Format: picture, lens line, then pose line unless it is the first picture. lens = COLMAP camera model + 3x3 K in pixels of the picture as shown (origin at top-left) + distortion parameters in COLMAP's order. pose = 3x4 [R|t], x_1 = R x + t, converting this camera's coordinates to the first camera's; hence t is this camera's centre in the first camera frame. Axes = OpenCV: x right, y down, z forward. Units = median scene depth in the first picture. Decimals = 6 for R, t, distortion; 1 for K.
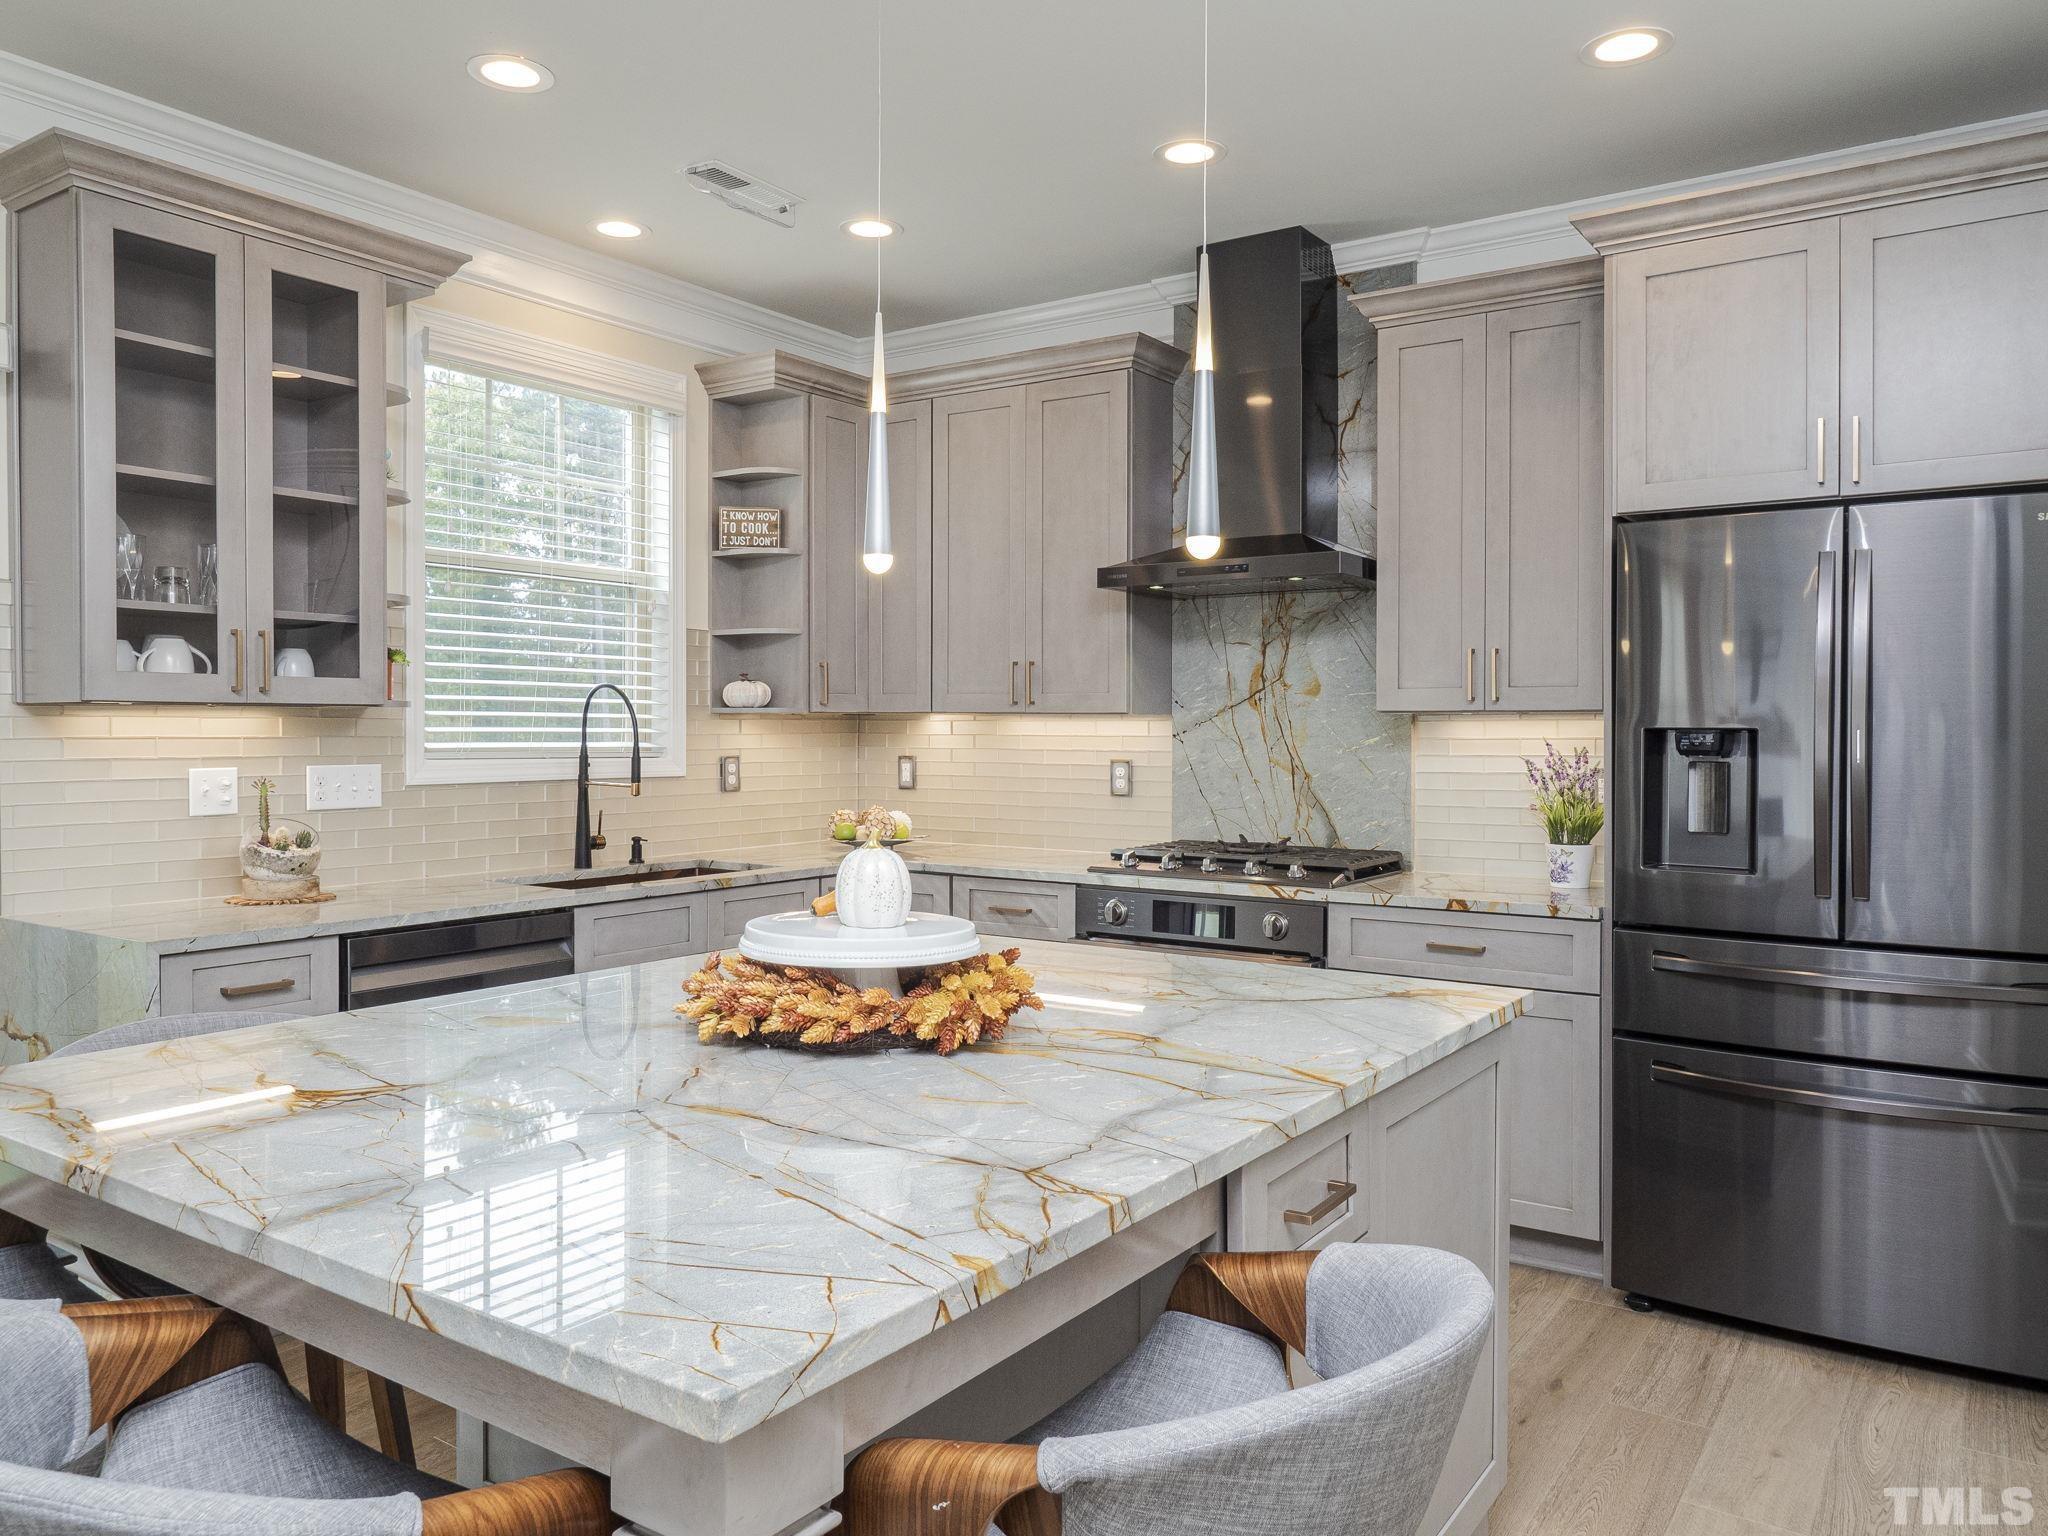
lens RADIAL K [[1476.8, 0, 1022.9], [0, 1476.8, 758.7], [0, 0, 1]] dist [0.000369, 0.001242]
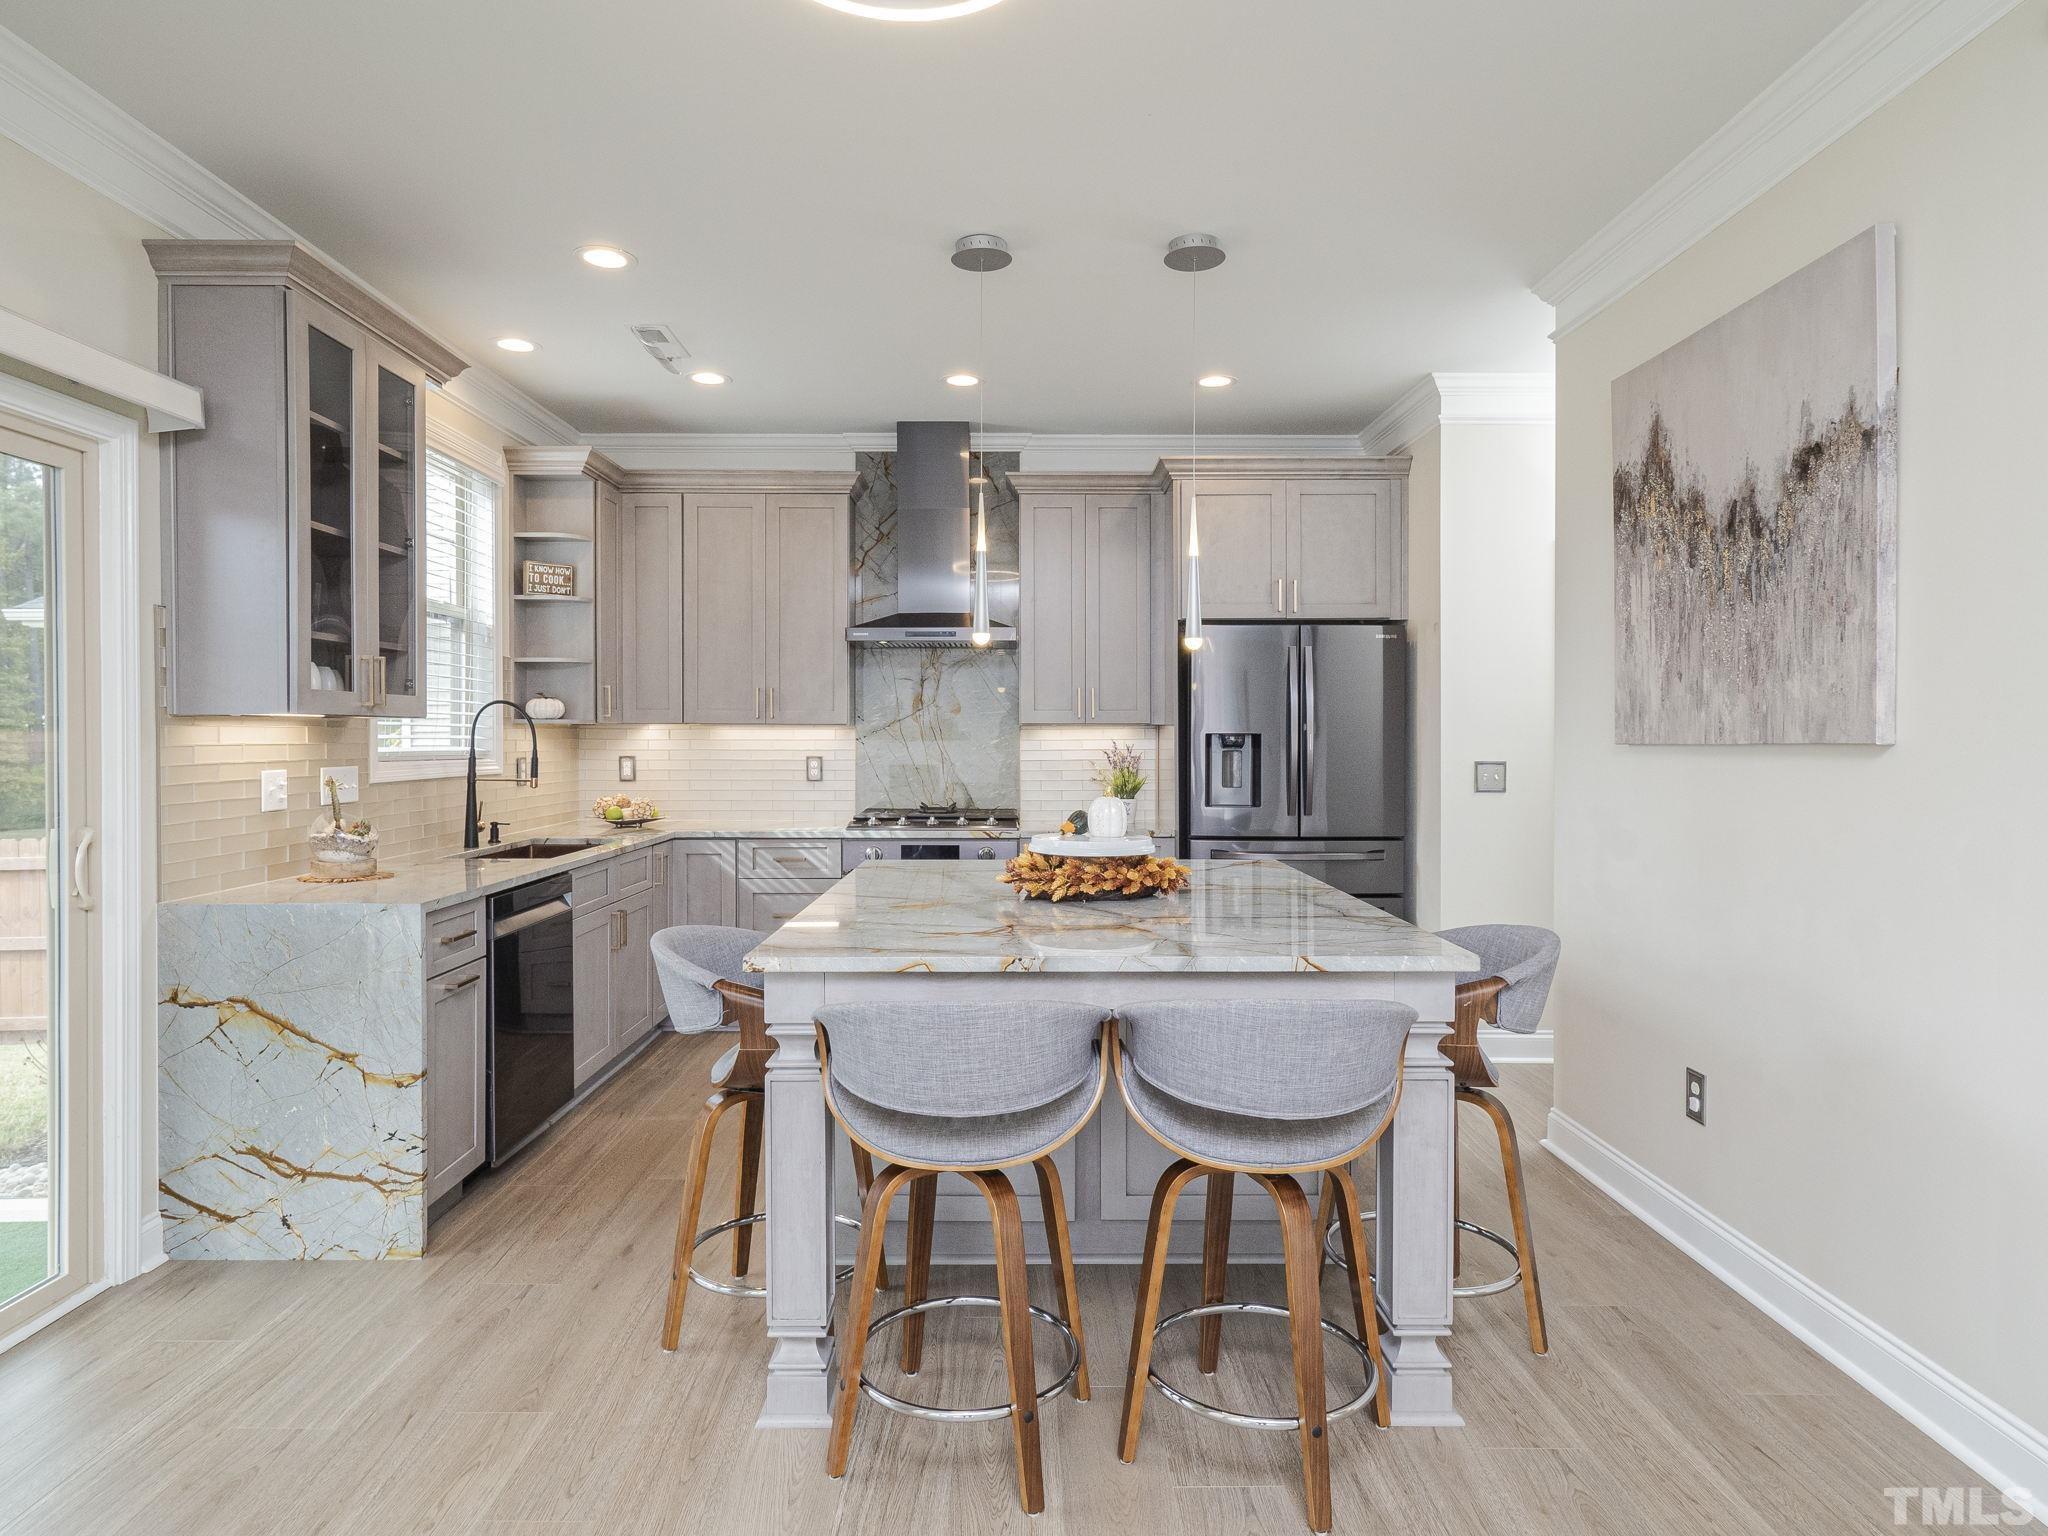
lens RADIAL K [[1196.3, 0, 1024.3], [0, 1196.3, 757.3], [0, 0, 1]] dist [0.000003, 0.000539]
pose [[0.819254, -0.013800, 0.573265, -0.481038], [0.014820, 0.999886, 0.002890, 0.001678], [-0.573239, 0.006128, 0.819365, -0.094953]]
